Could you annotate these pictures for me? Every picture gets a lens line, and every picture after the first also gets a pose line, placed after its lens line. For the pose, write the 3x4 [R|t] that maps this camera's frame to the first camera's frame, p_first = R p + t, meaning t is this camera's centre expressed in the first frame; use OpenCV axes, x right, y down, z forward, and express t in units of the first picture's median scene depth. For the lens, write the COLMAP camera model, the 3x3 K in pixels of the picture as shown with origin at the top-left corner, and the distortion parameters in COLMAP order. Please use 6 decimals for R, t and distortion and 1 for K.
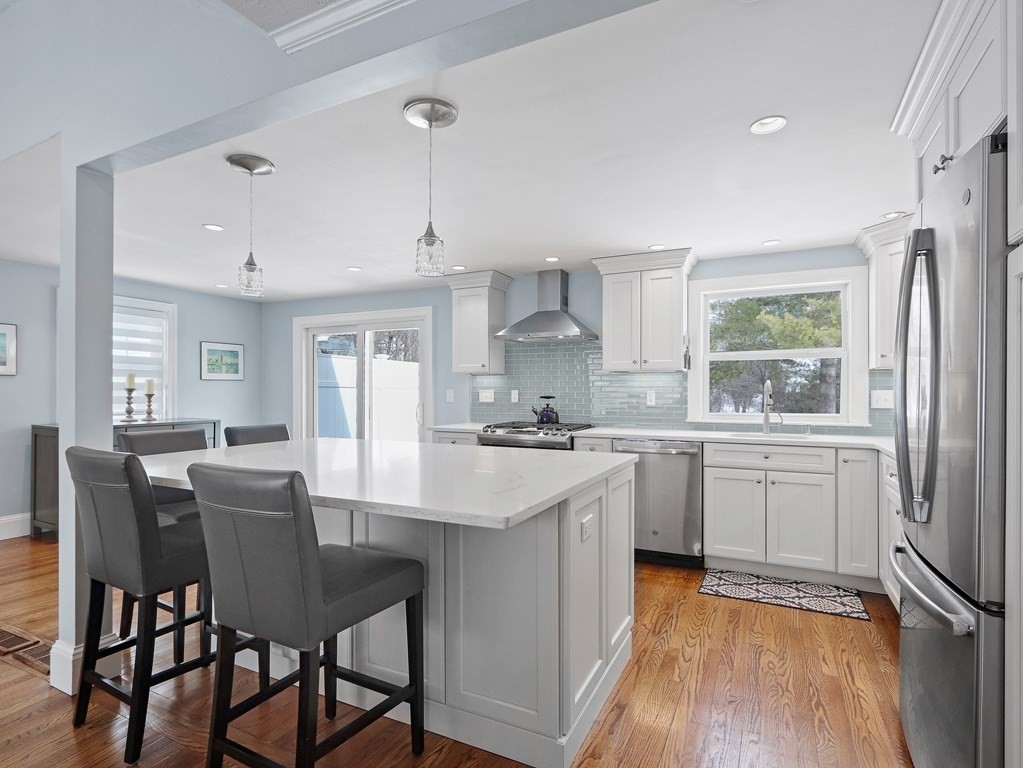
lens RADIAL K [[536.8, 0, 504.5], [0, 536.8, 390.2], [0, 0, 1]] dist [-0.000722, -0.000799]
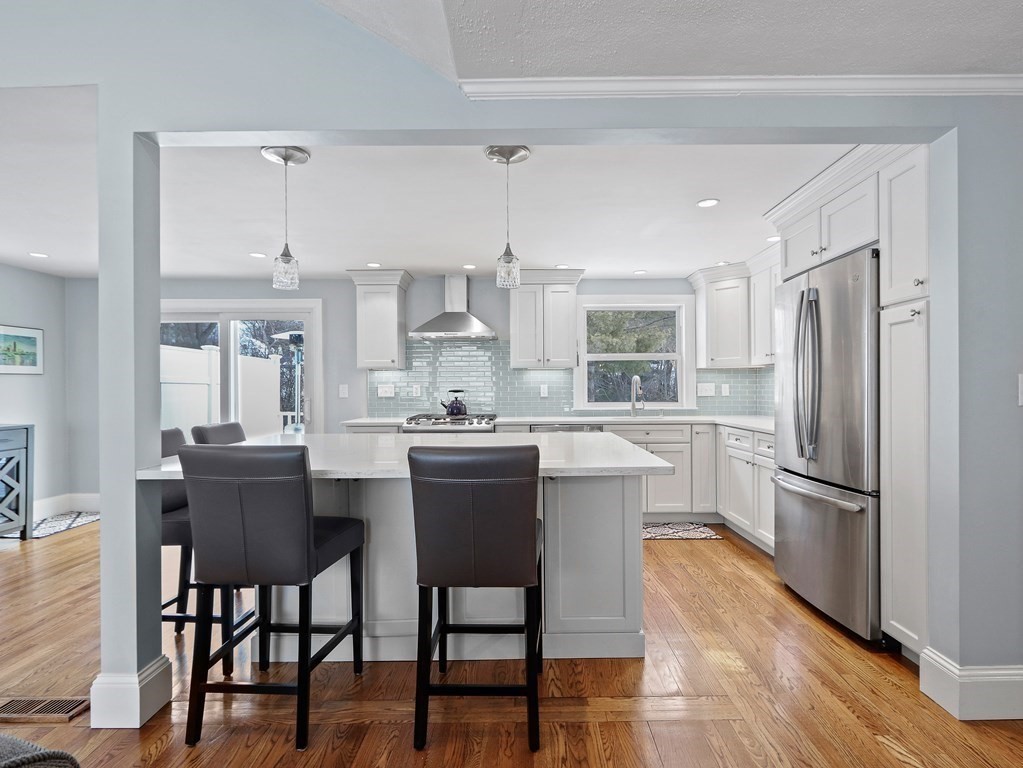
lens RADIAL K [[536.8, 0, 527.4], [0, 536.8, 388.3], [0, 0, 1]] dist [-0.000722, -0.000799]
pose [[0.888399, -0.007377, 0.459013, -0.328118], [0.005411, 0.999970, 0.005597, 0.002194], [-0.459041, -0.002489, 0.888412, -0.044338]]
